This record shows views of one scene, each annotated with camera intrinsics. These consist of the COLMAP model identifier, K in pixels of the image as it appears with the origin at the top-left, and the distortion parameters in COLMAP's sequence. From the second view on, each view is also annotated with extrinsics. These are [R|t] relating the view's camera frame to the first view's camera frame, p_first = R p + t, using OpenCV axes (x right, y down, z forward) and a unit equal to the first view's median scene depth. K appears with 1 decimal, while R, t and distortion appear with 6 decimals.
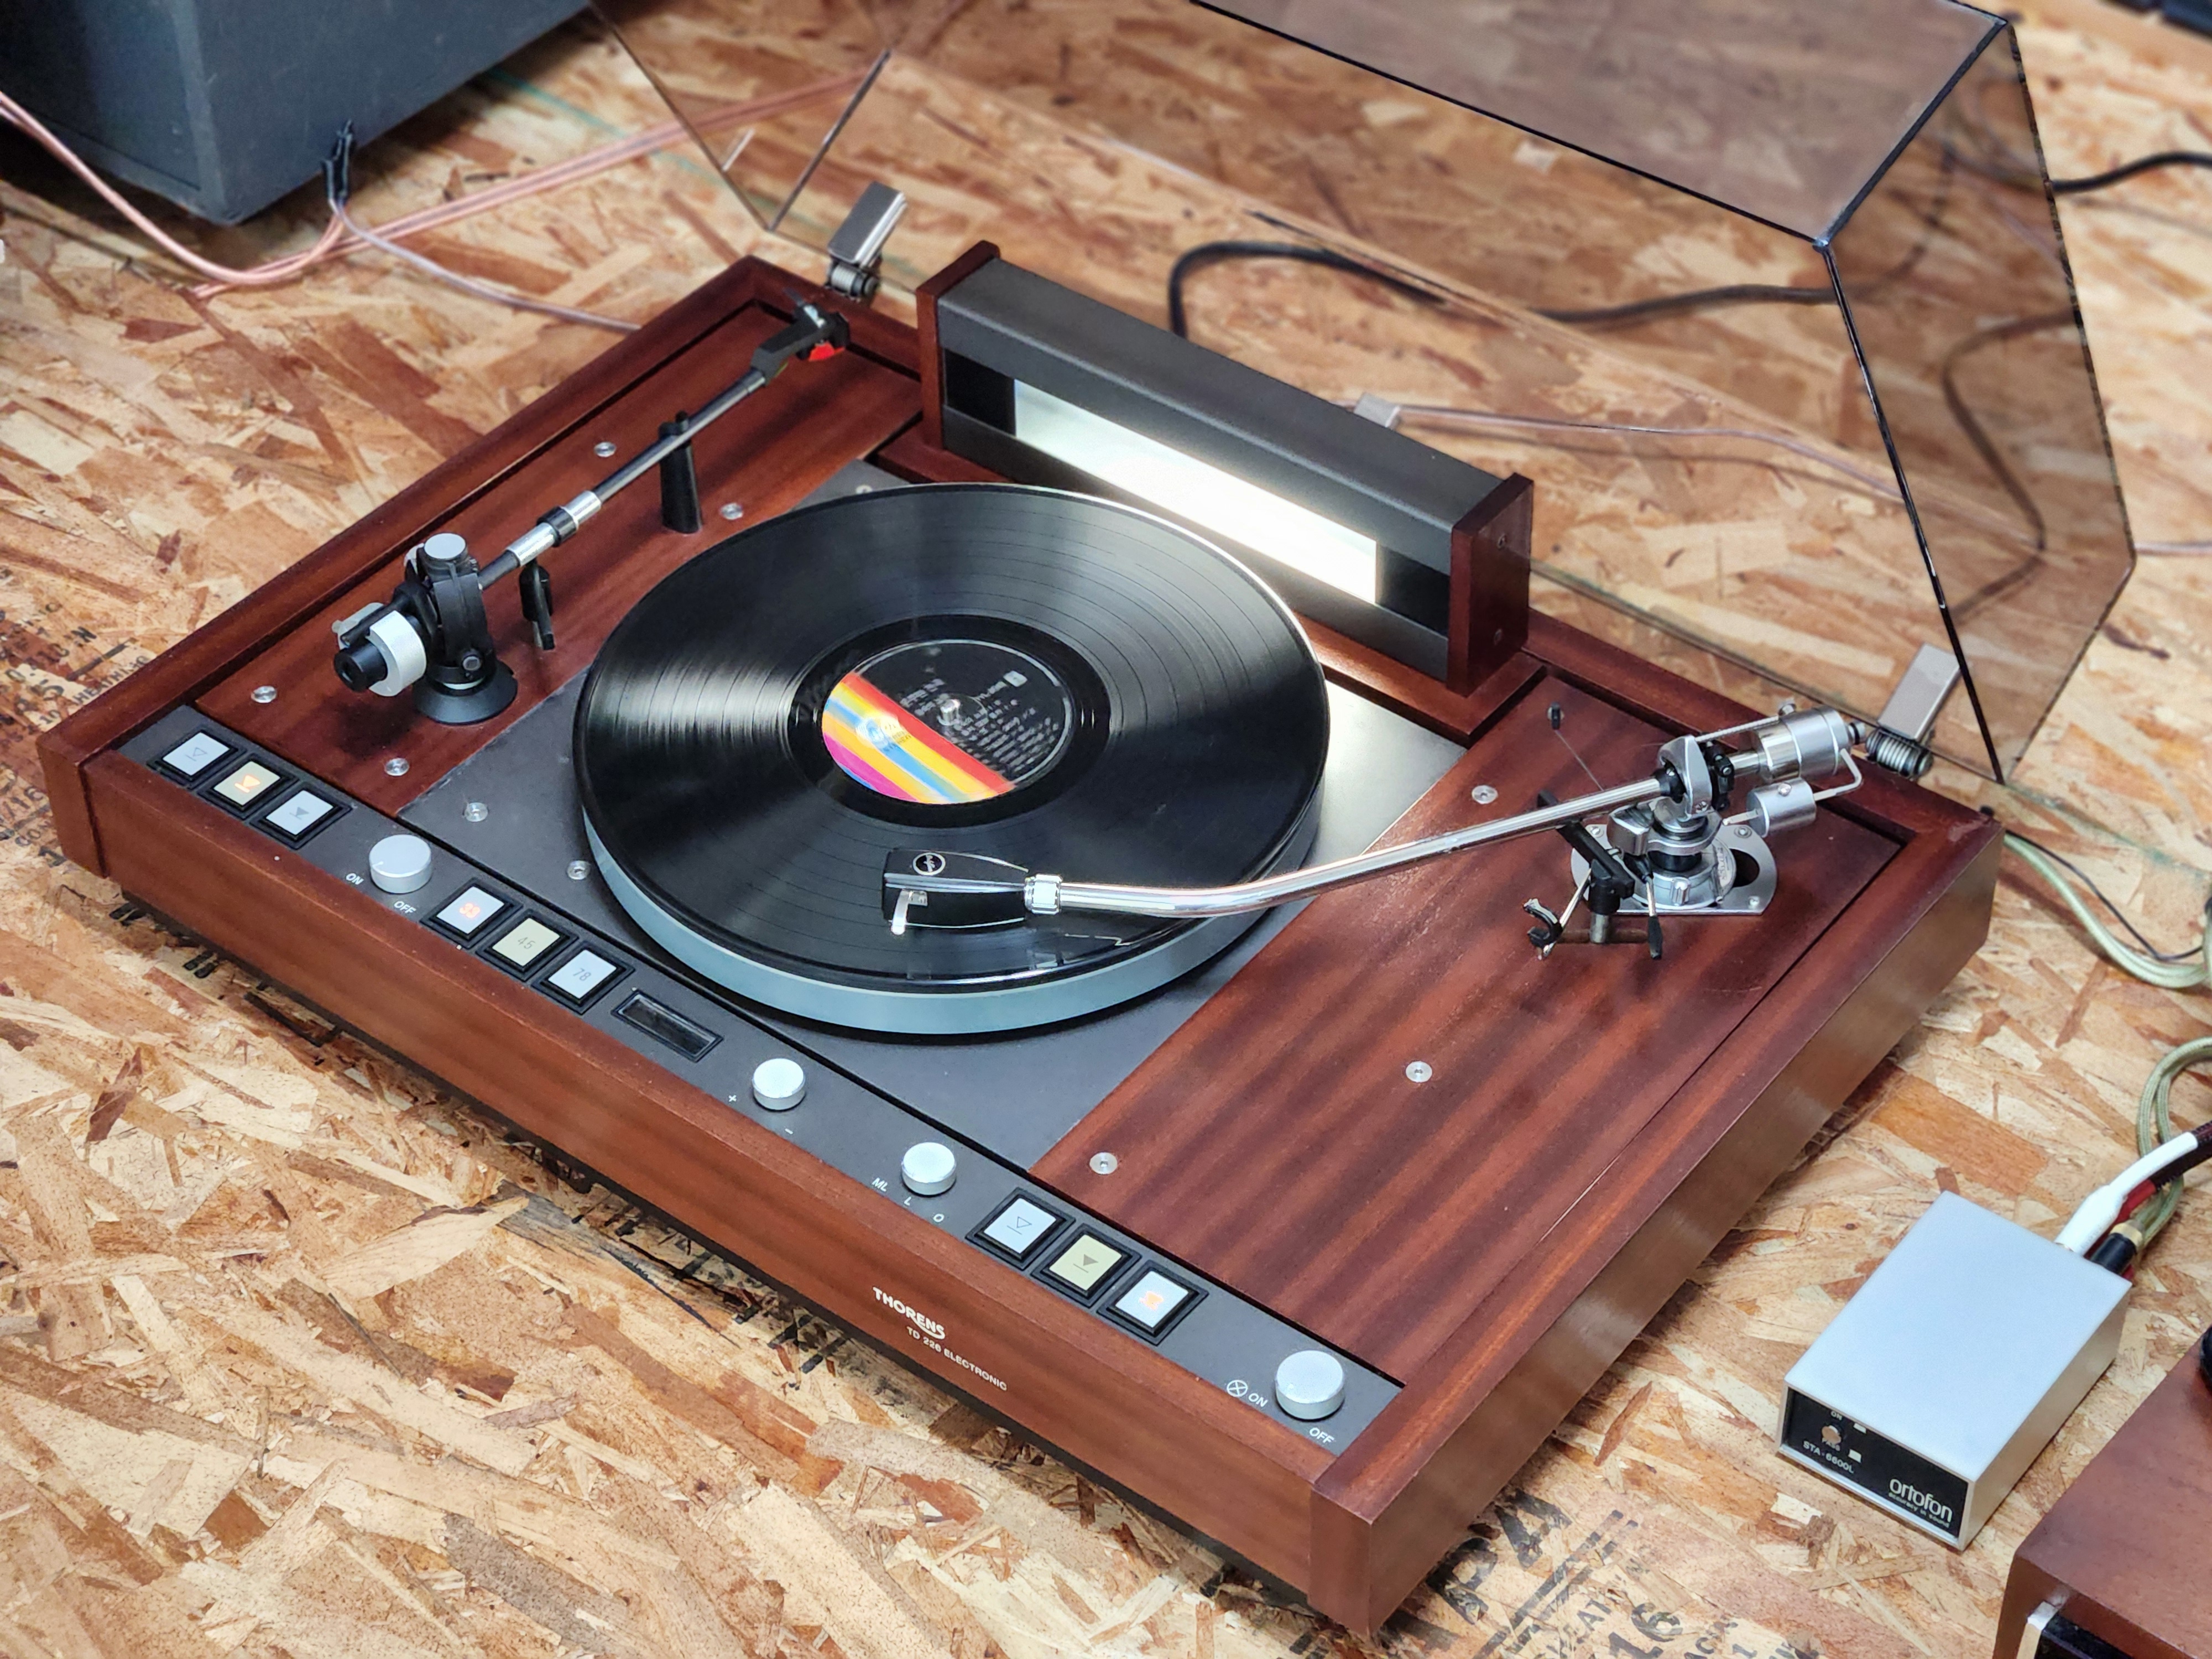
lens RADIAL K [[4238.7, 0, 1220.3], [0, 4238.7, 780.0], [0, 0, 1]] dist [0.034583, 0.000000]
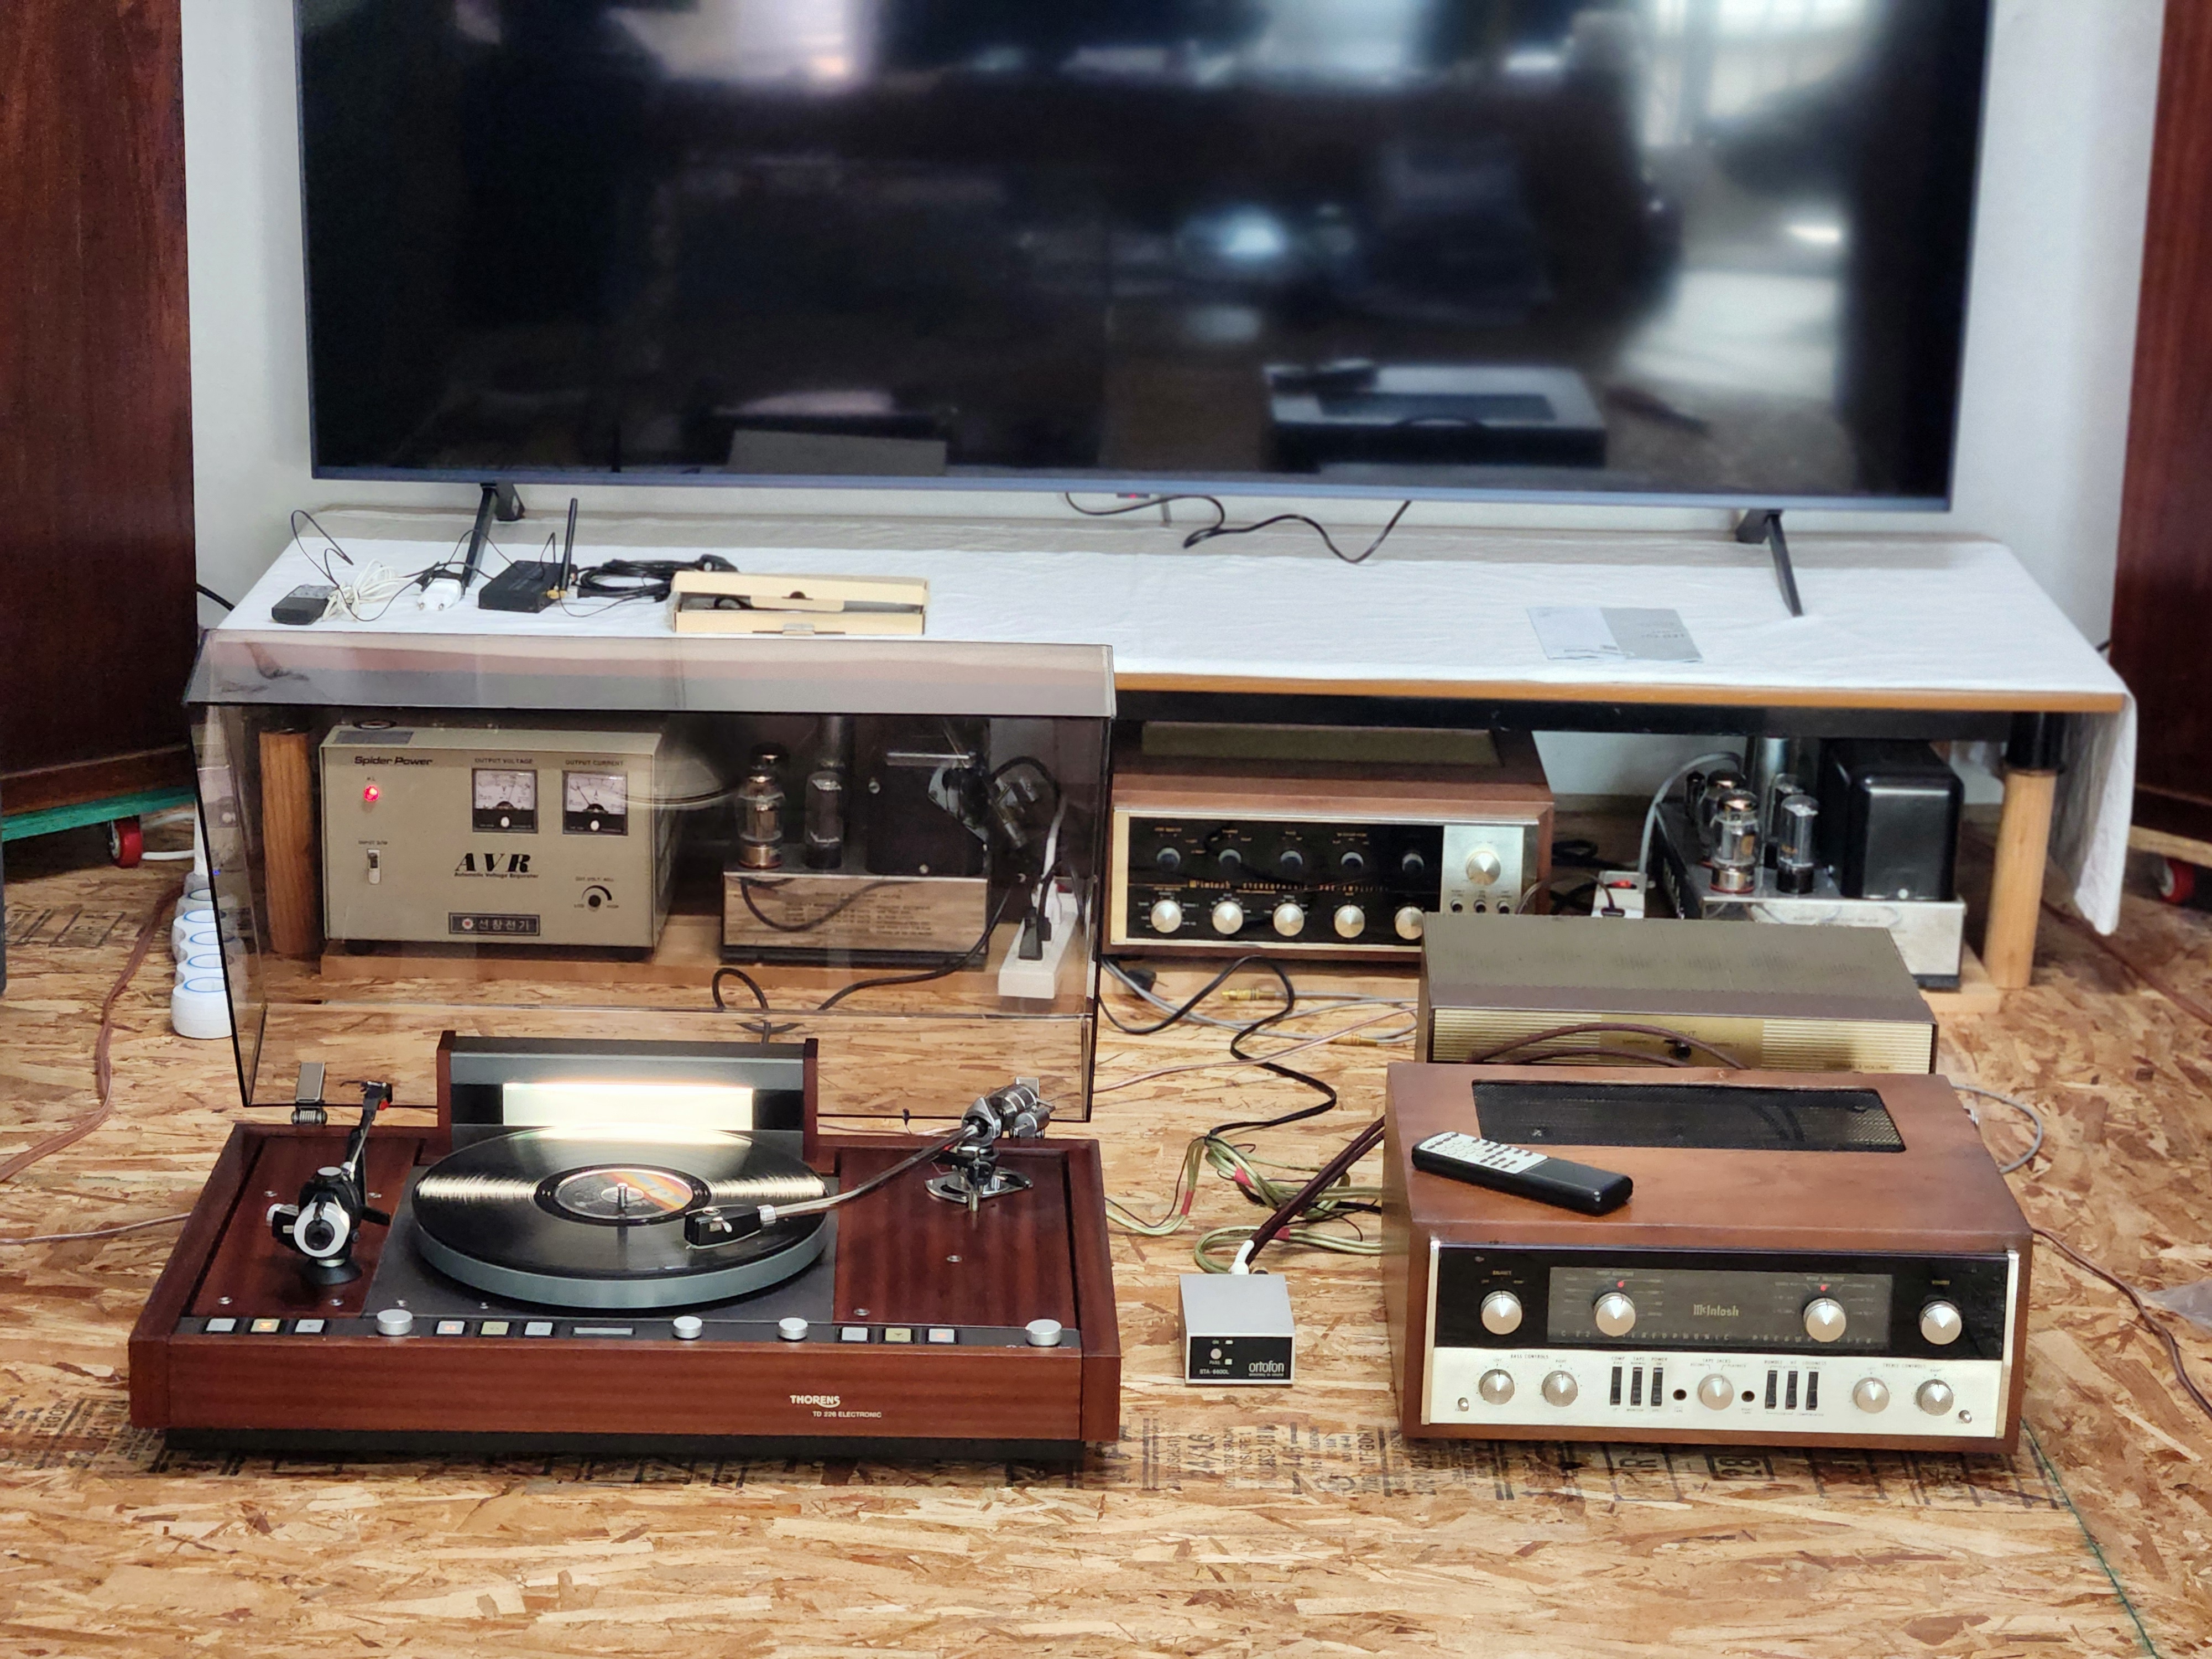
lens RADIAL K [[4238.7, 0, 1142.2], [0, 4238.7, 798.2], [0, 0, 1]] dist [0.034583, 0.000000]
pose [[0.773909, -0.143477, 0.616830, -1.031692], [0.395978, 0.869751, -0.294508, 0.481847], [-0.494233, 0.472174, 0.729922, -0.533341]]
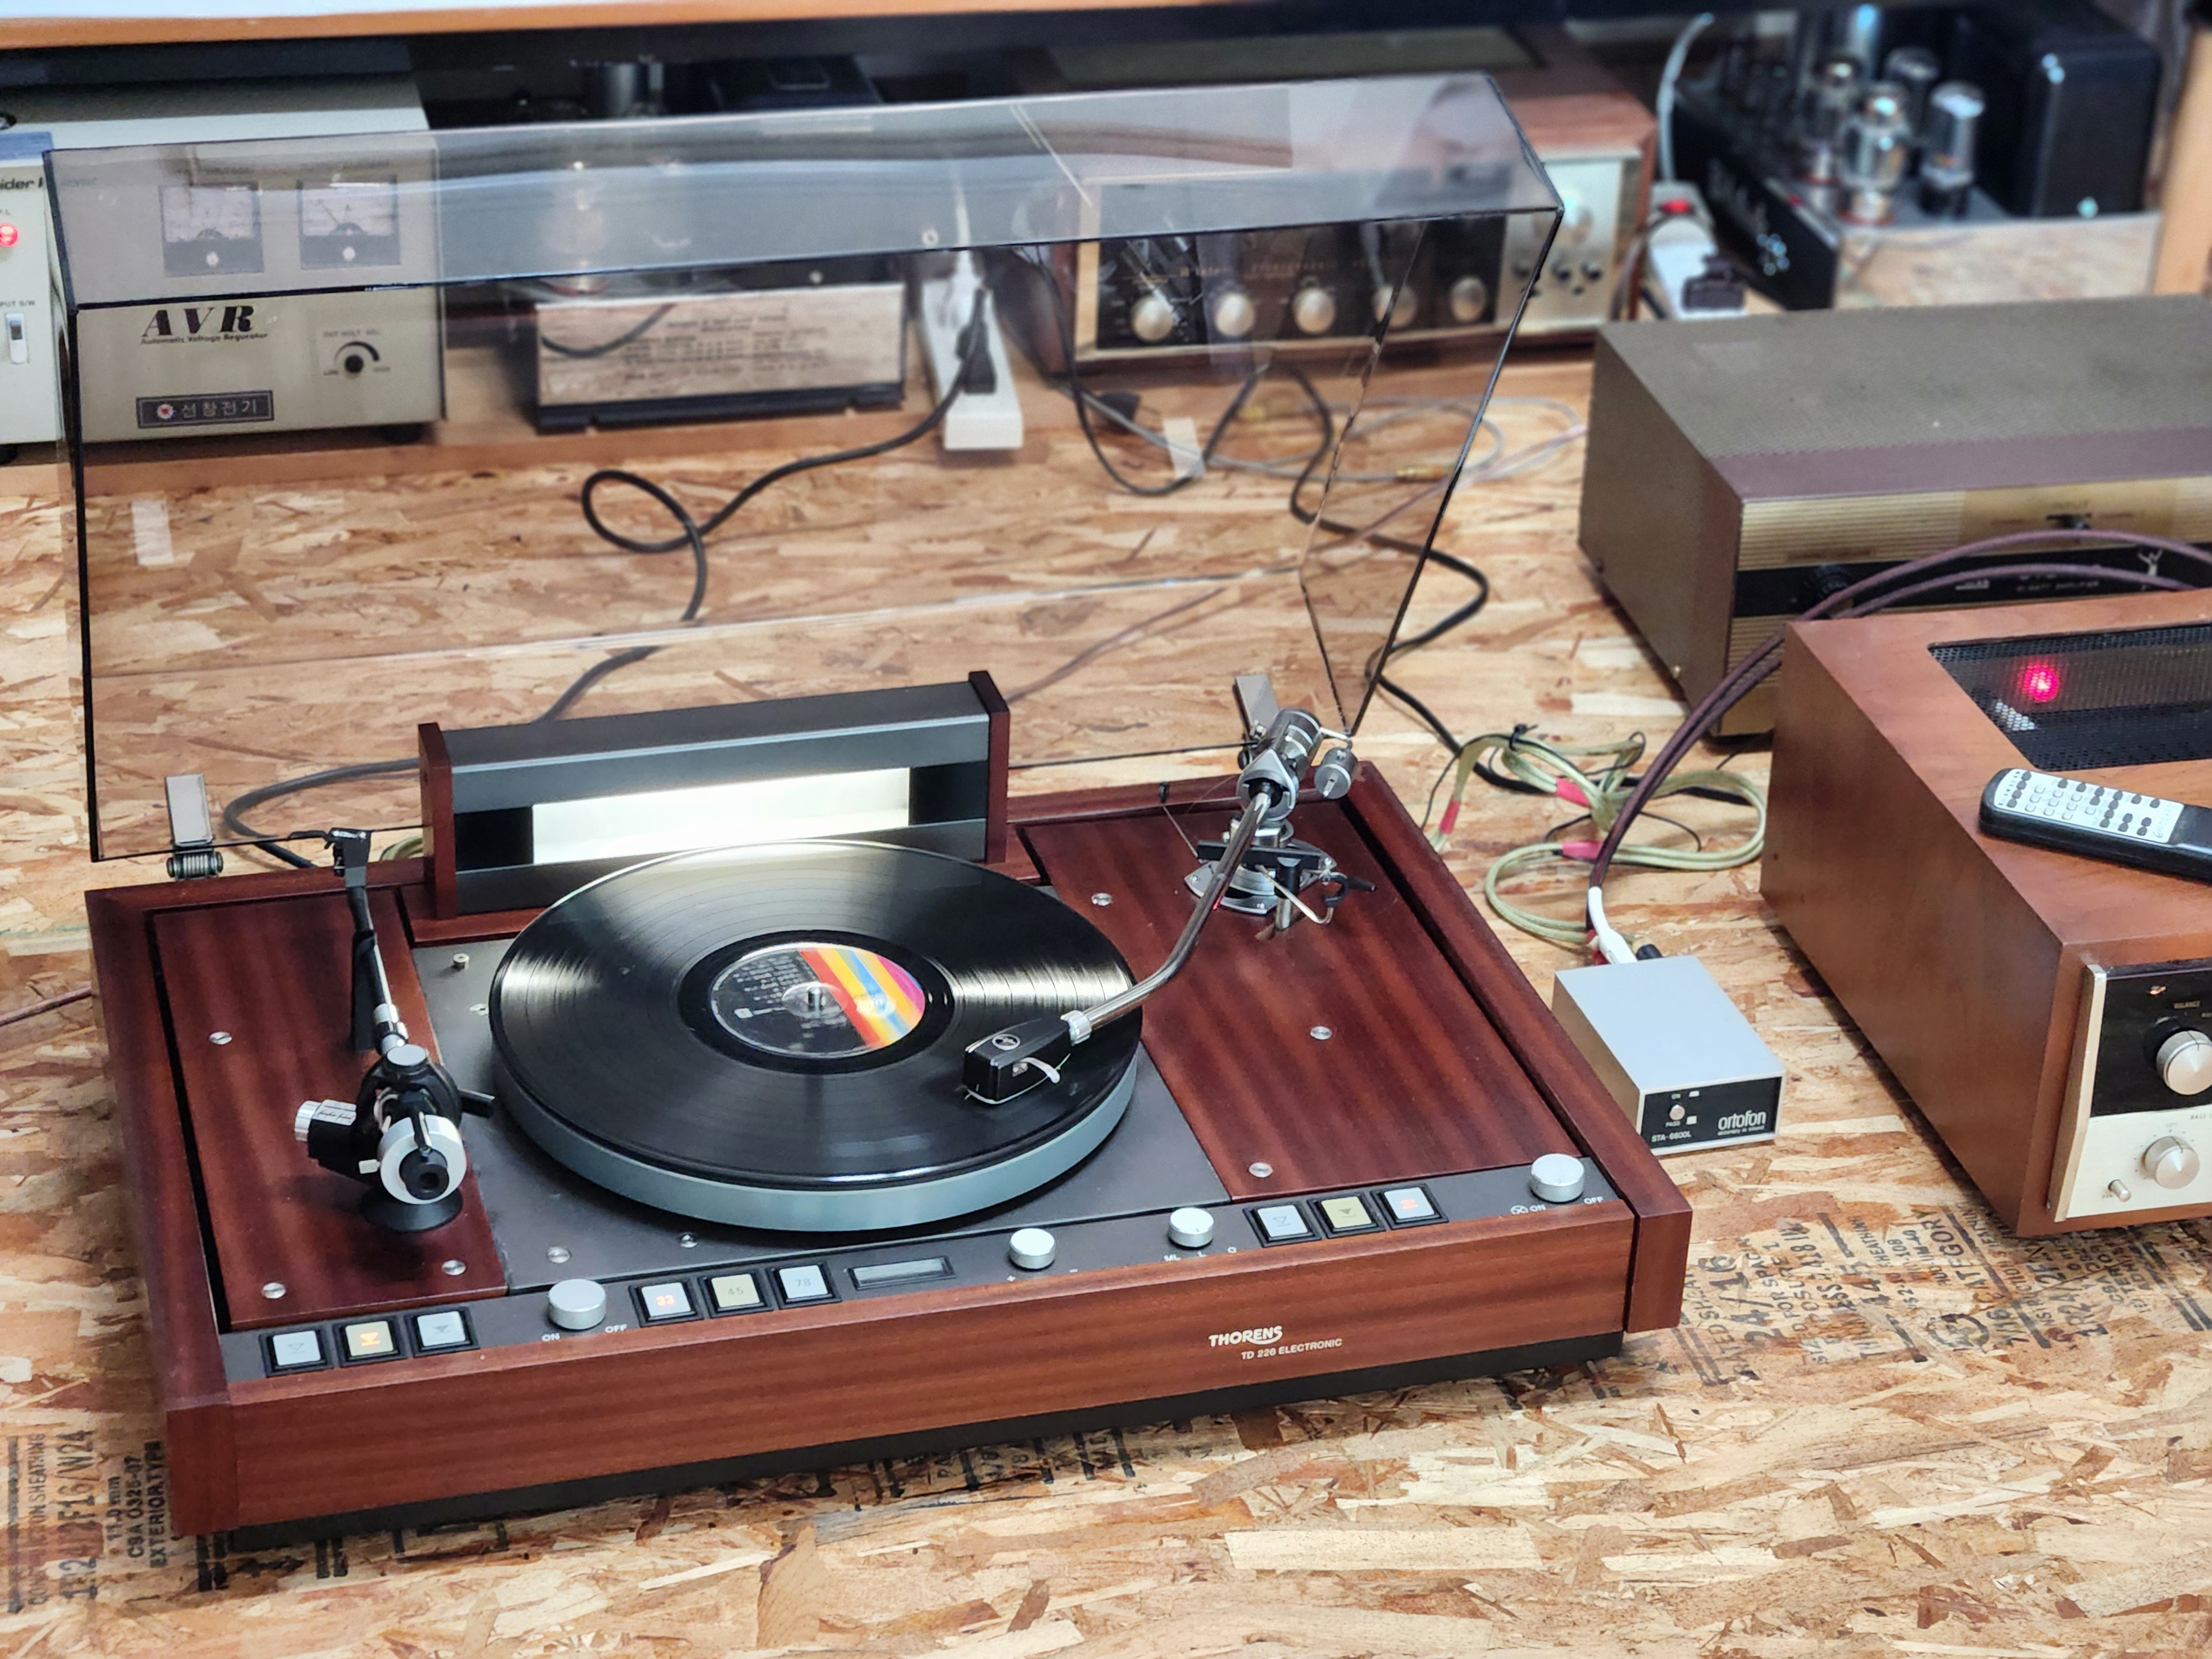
lens RADIAL K [[4238.7, 0, 1142.3], [0, 4238.7, 788.9], [0, 0, 1]] dist [0.034583, 0.000000]
pose [[0.595513, -0.356942, 0.719692, -0.861697], [0.497661, 0.867179, 0.018298, -0.042996], [-0.630633, 0.347266, 0.694052, 0.130069]]
